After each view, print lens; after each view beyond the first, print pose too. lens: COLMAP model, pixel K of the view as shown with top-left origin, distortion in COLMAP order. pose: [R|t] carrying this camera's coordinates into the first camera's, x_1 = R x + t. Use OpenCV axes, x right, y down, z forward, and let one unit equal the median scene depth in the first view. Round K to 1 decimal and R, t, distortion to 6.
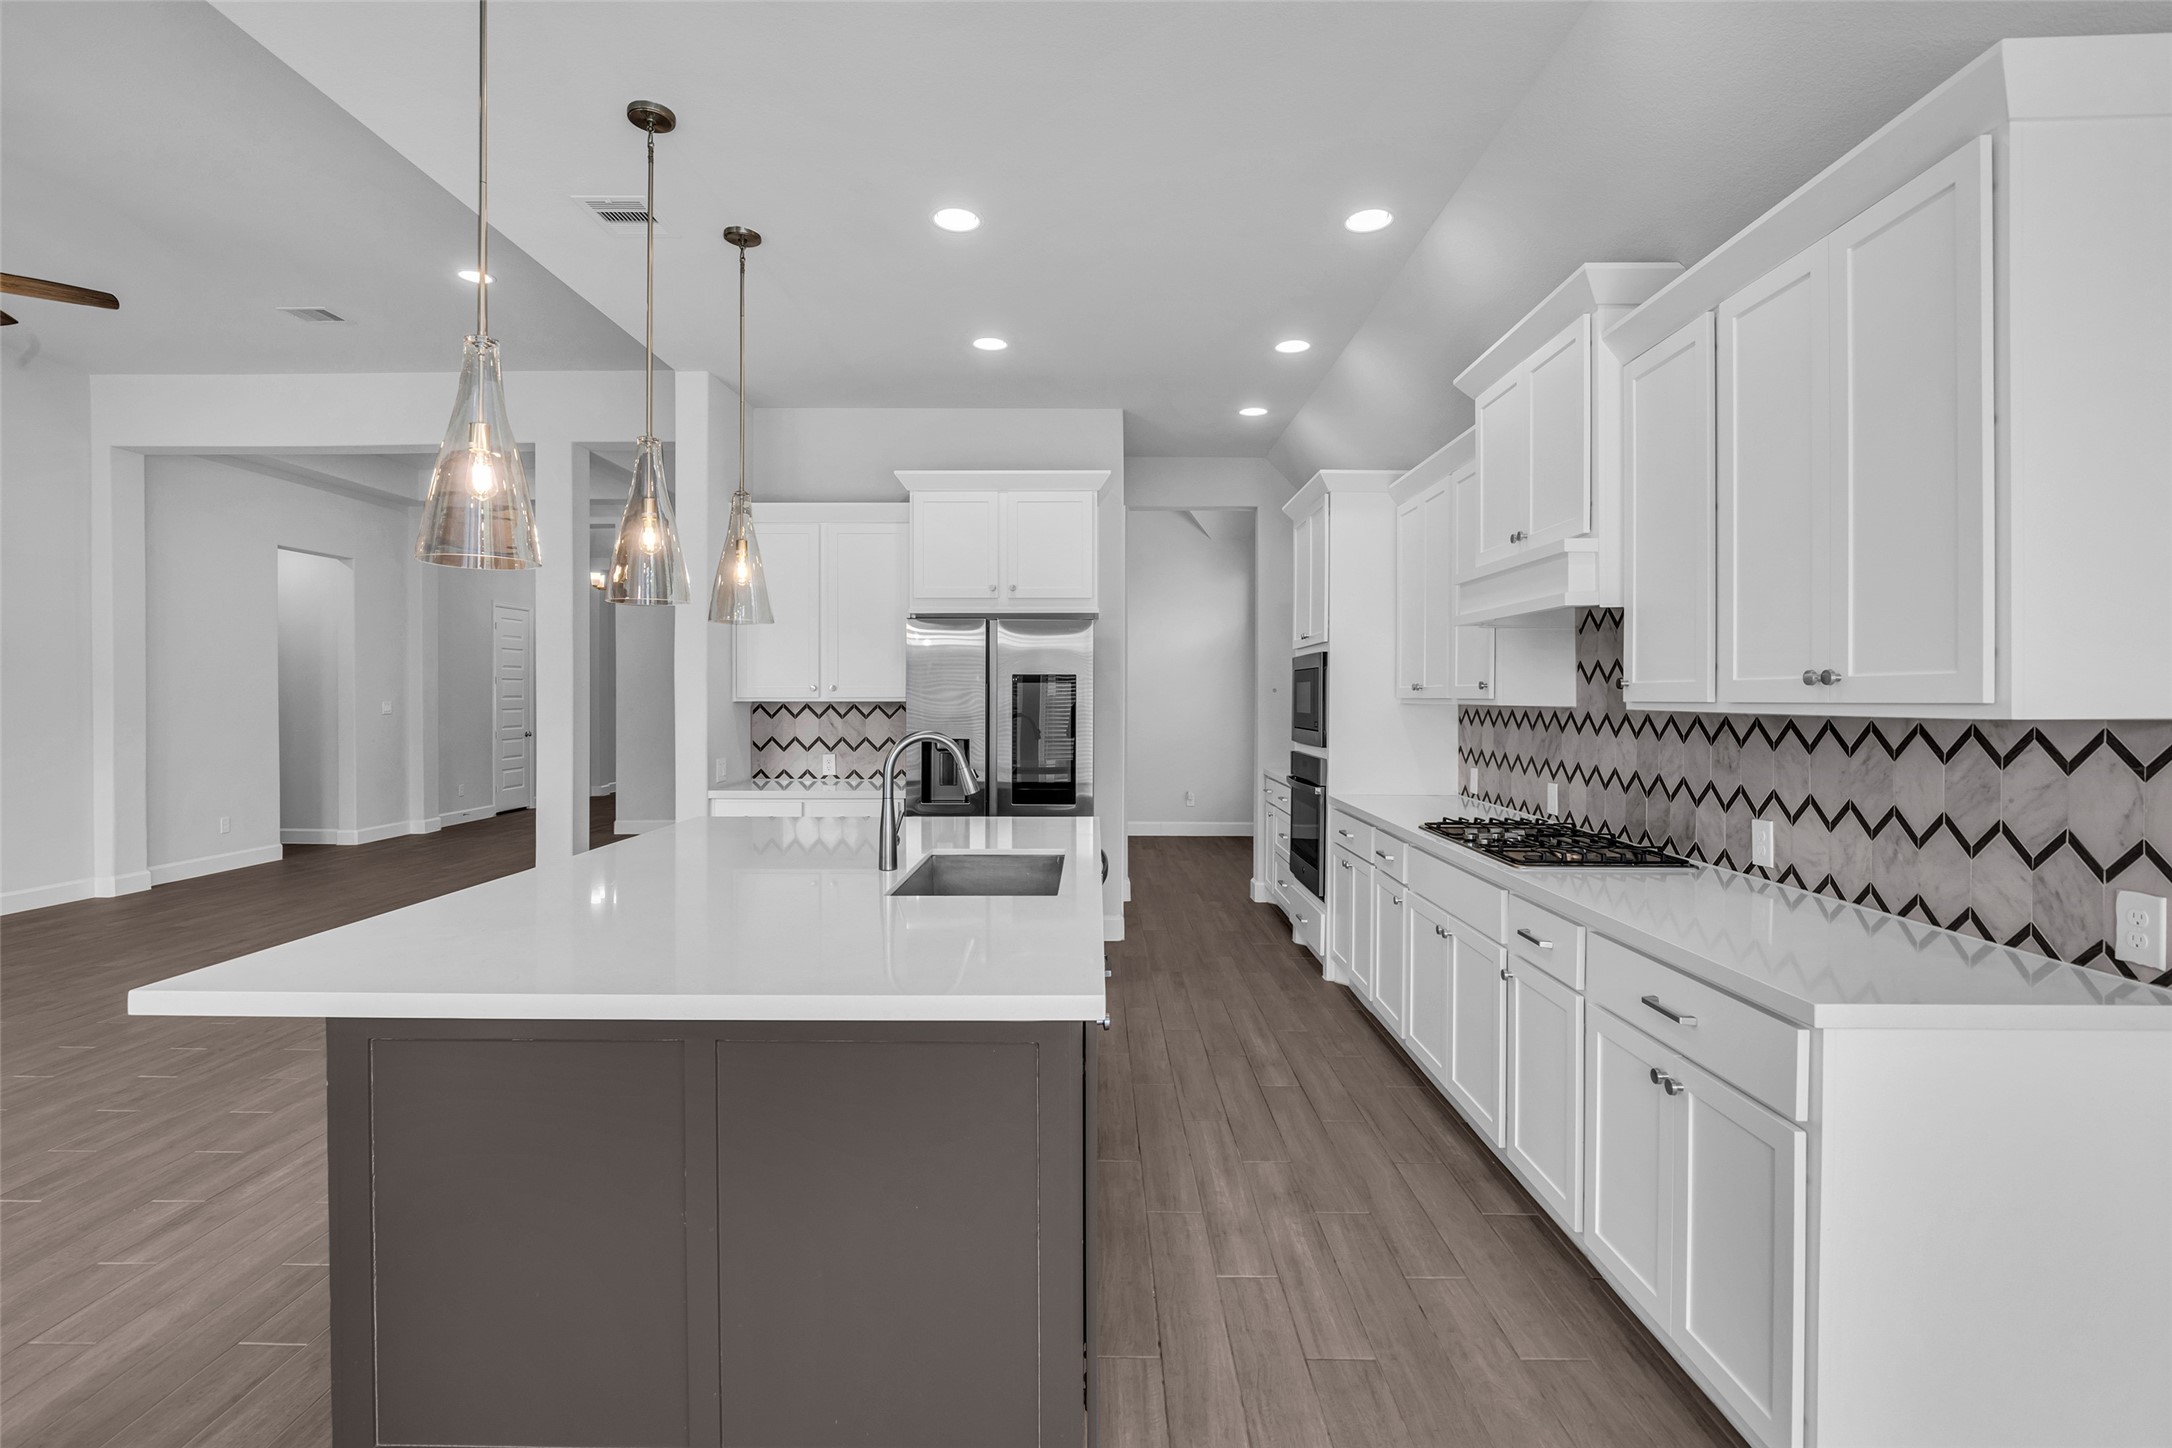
lens RADIAL K [[1003.4, 0, 1083.1], [0, 1003.4, 697.6], [0, 0, 1]] dist [-0.016129, 0.000277]
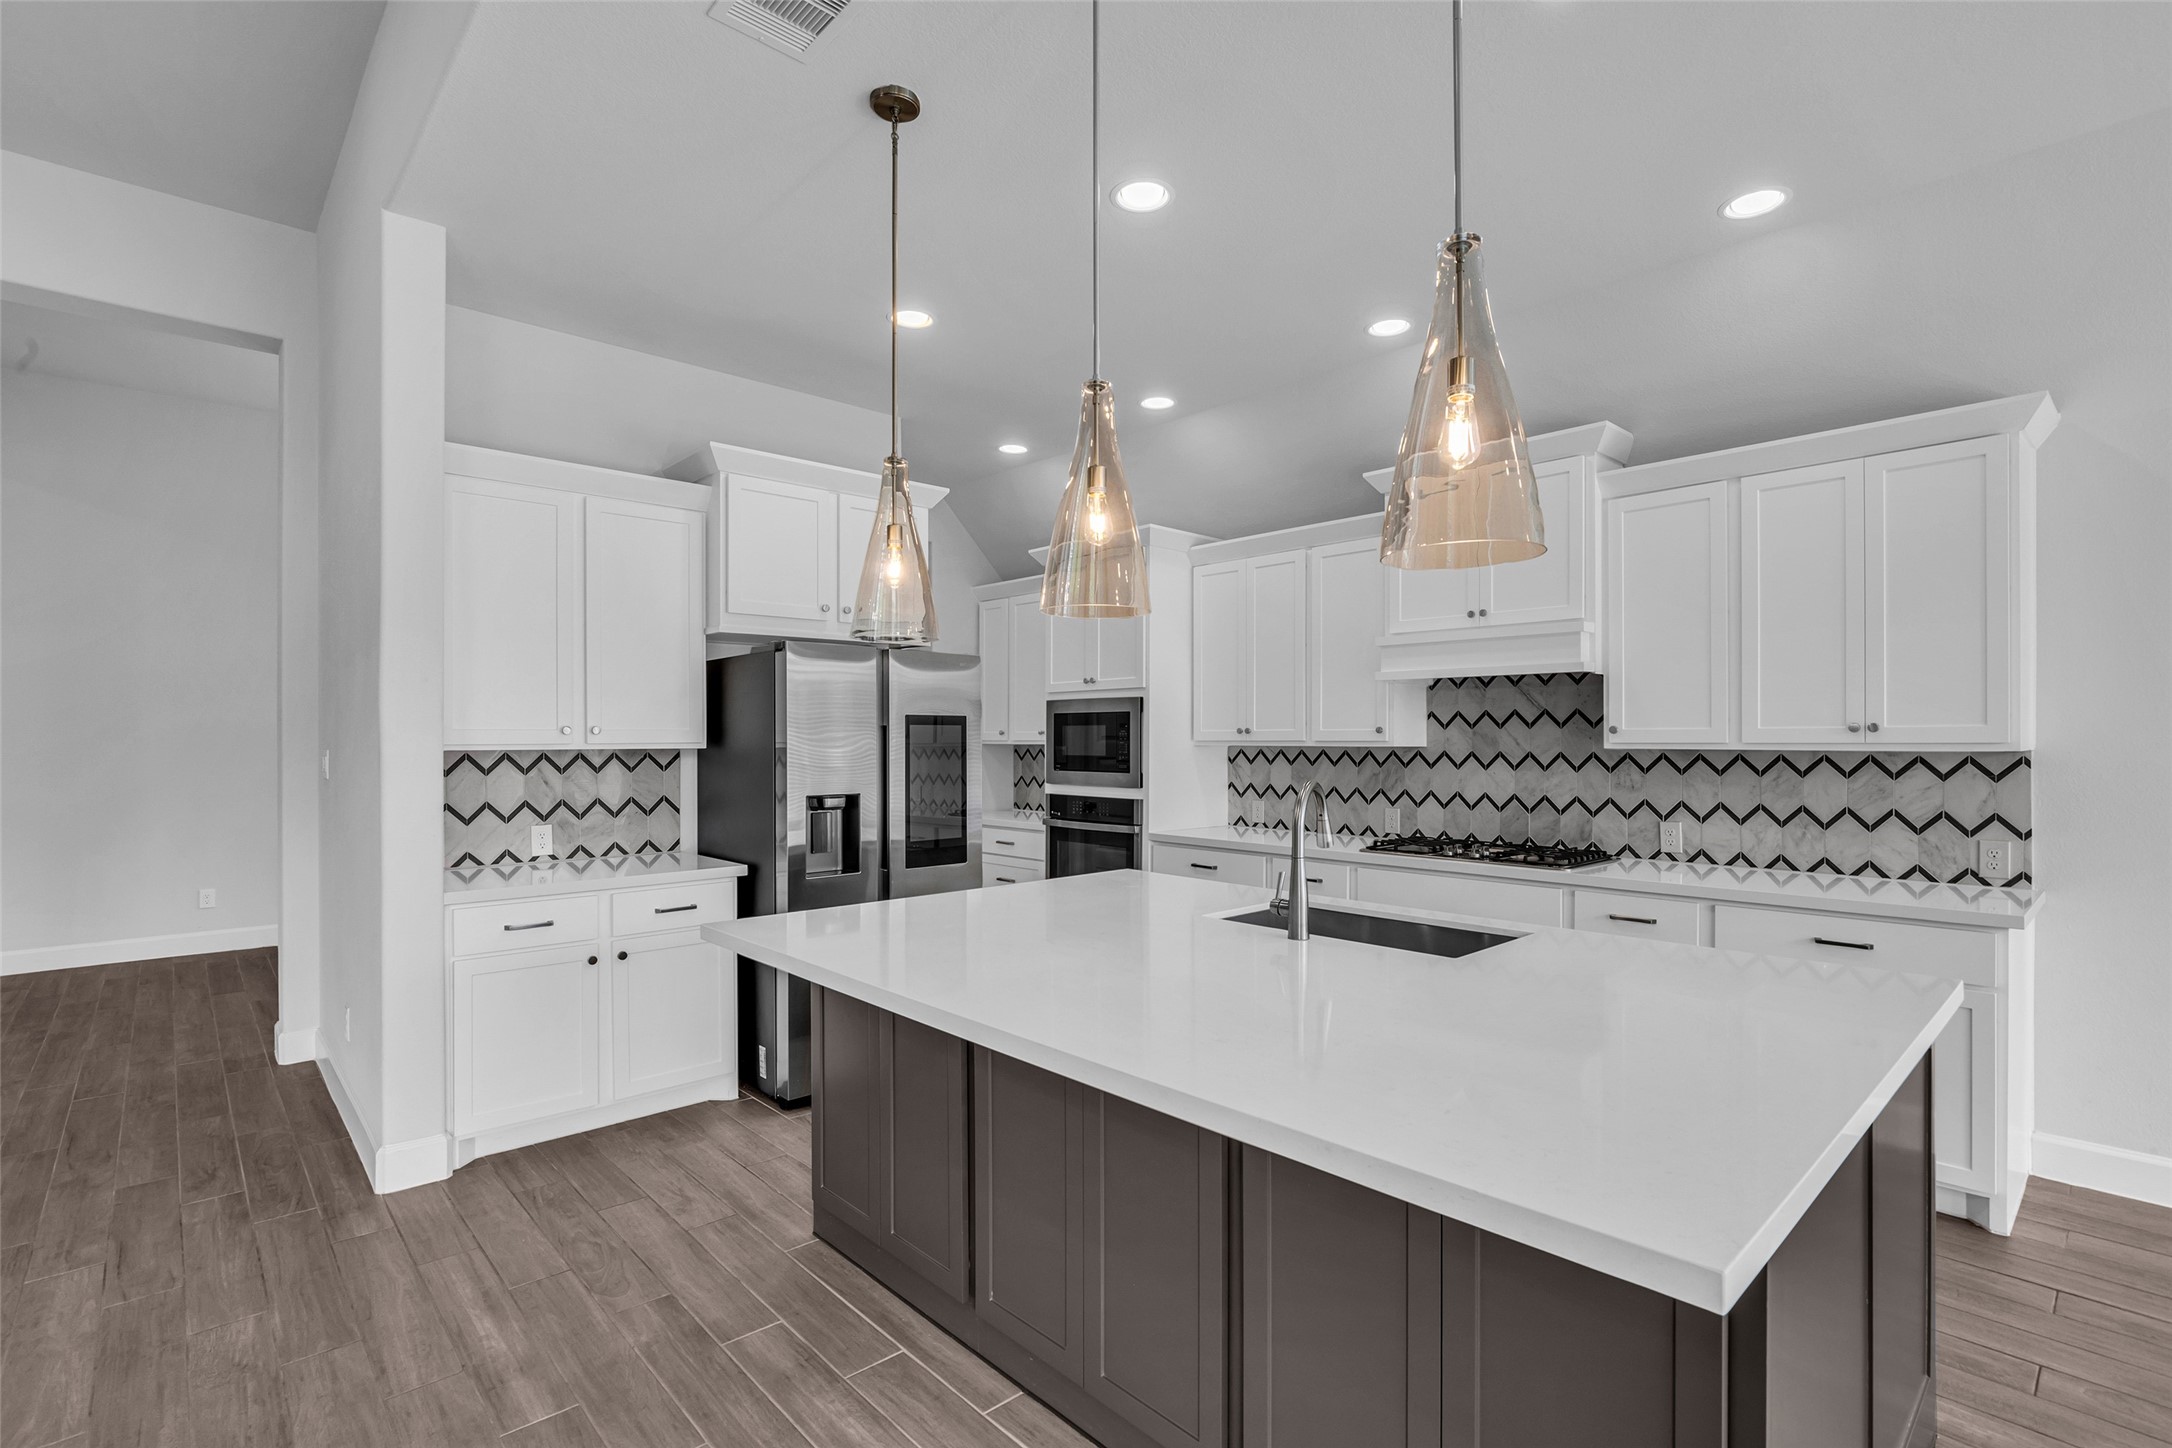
lens RADIAL K [[1007.1, 0, 1089.1], [0, 1007.1, 735.1], [0, 0, 1]] dist [-0.019993, 0.007019]
pose [[0.726177, -0.001319, 0.687507, -0.547091], [0.003721, 0.999991, -0.002012, -0.003844], [-0.687498, 0.004019, 0.726175, 0.284134]]
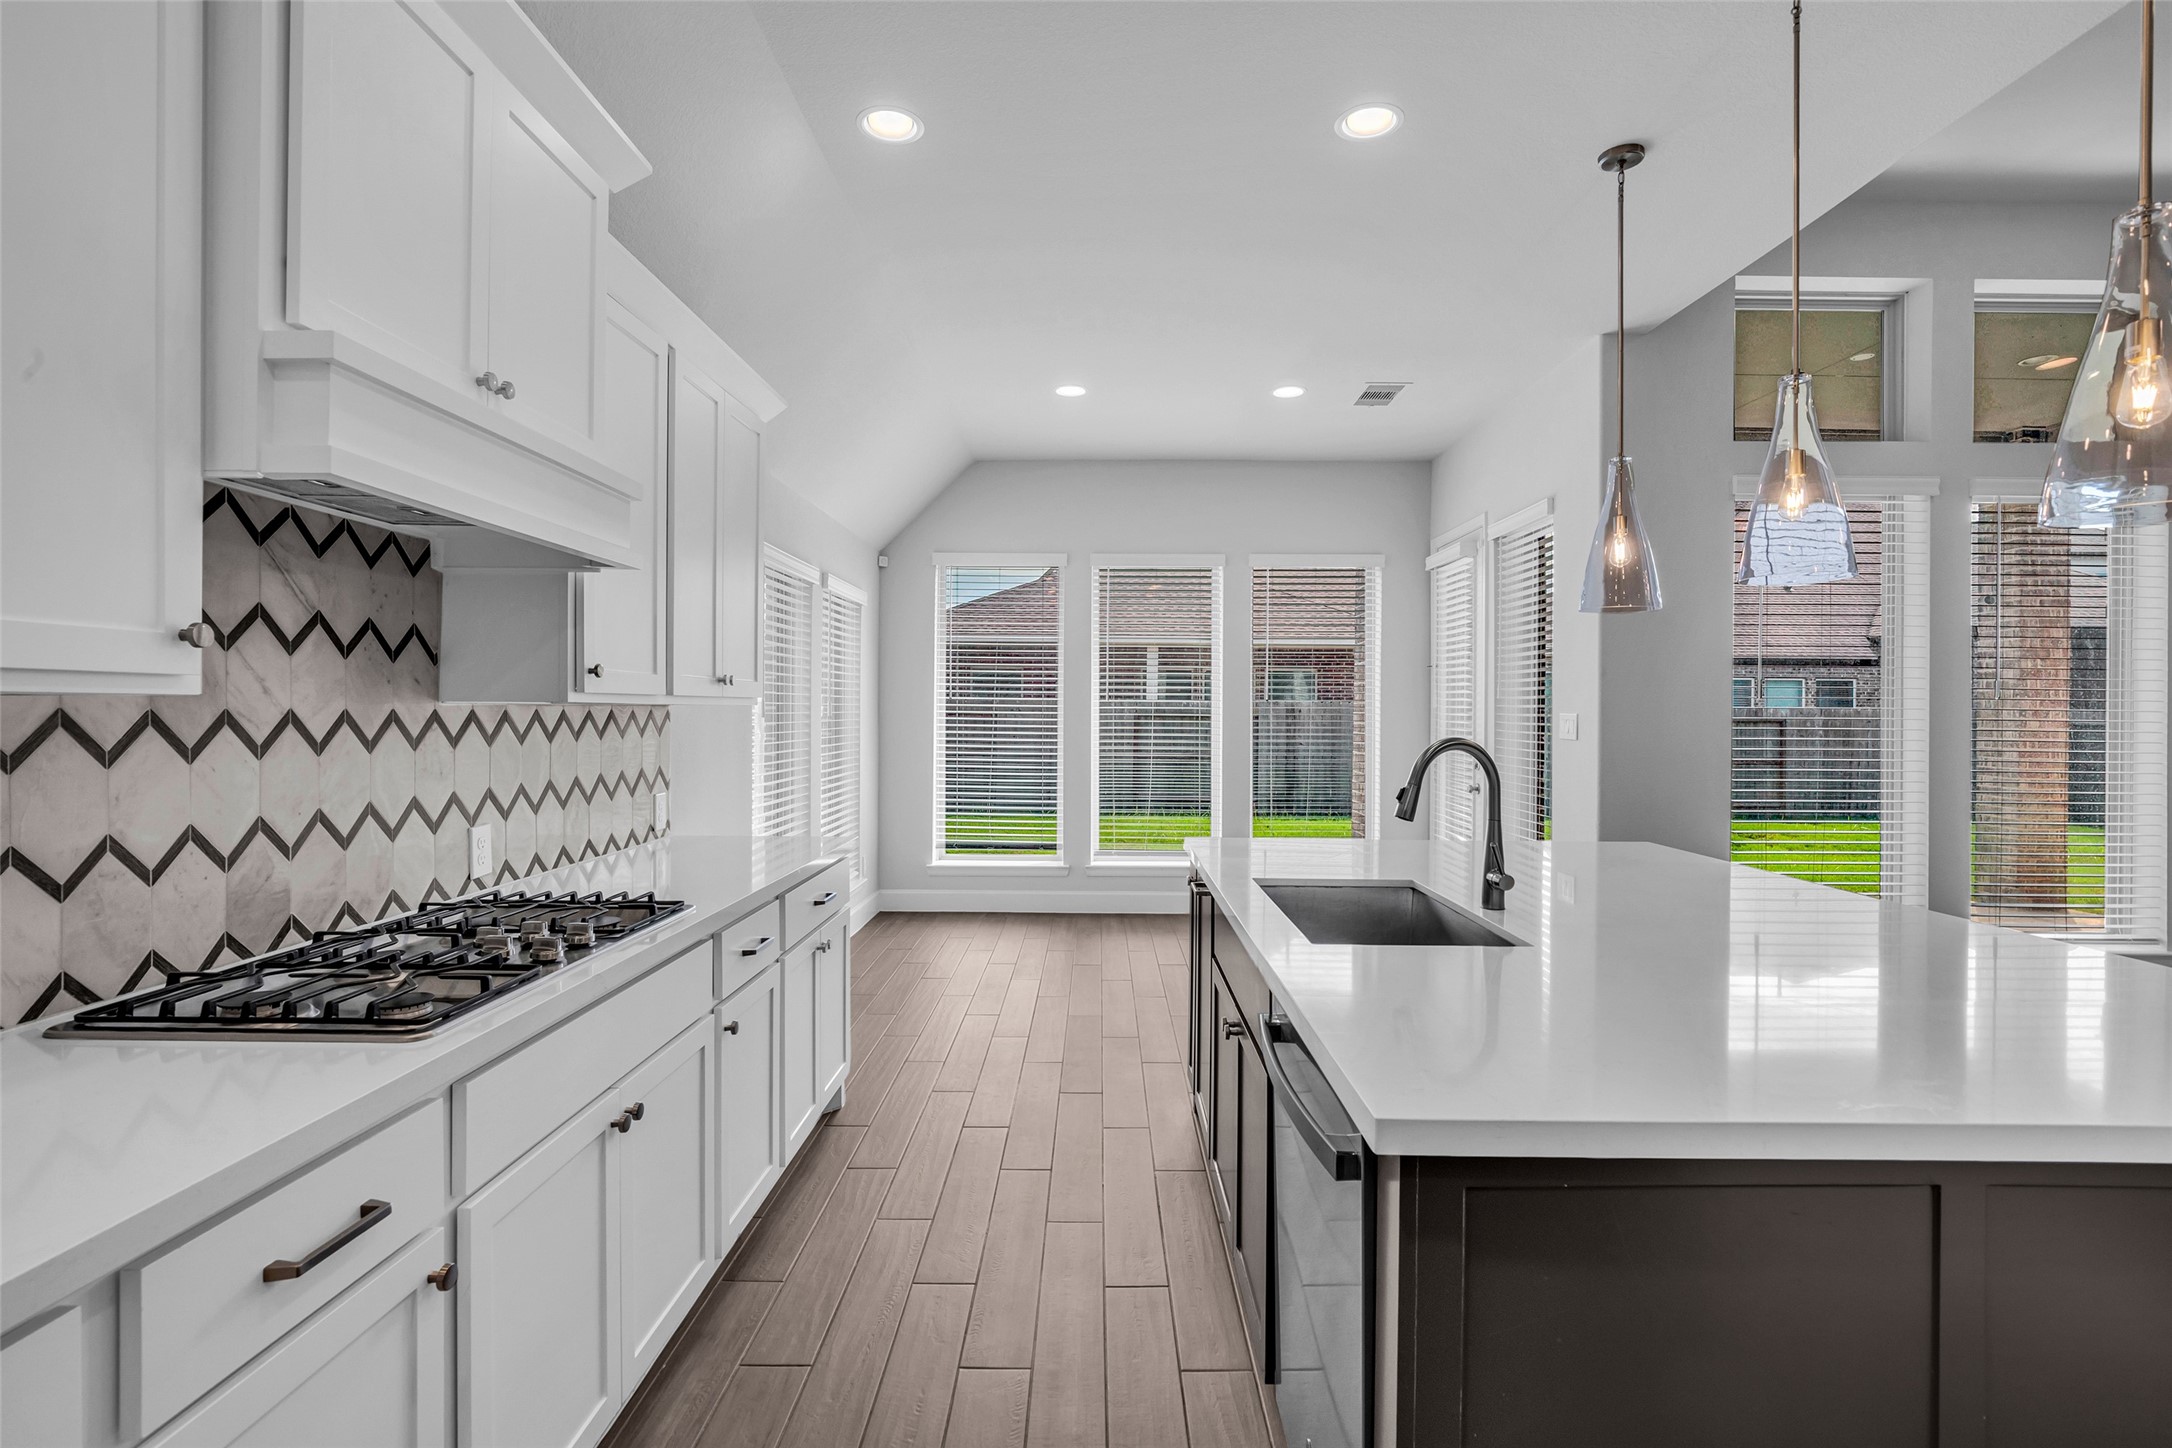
lens RADIAL K [[1005.8, 0, 1089.8], [0, 1005.8, 720.0], [0, 0, 1]] dist [-0.019644, 0.006634]
pose [[-0.999940, -0.009564, -0.005262, 0.079812], [-0.009619, 0.999898, 0.010600, 0.007777], [0.005160, 0.010650, -0.999930, 1.057674]]
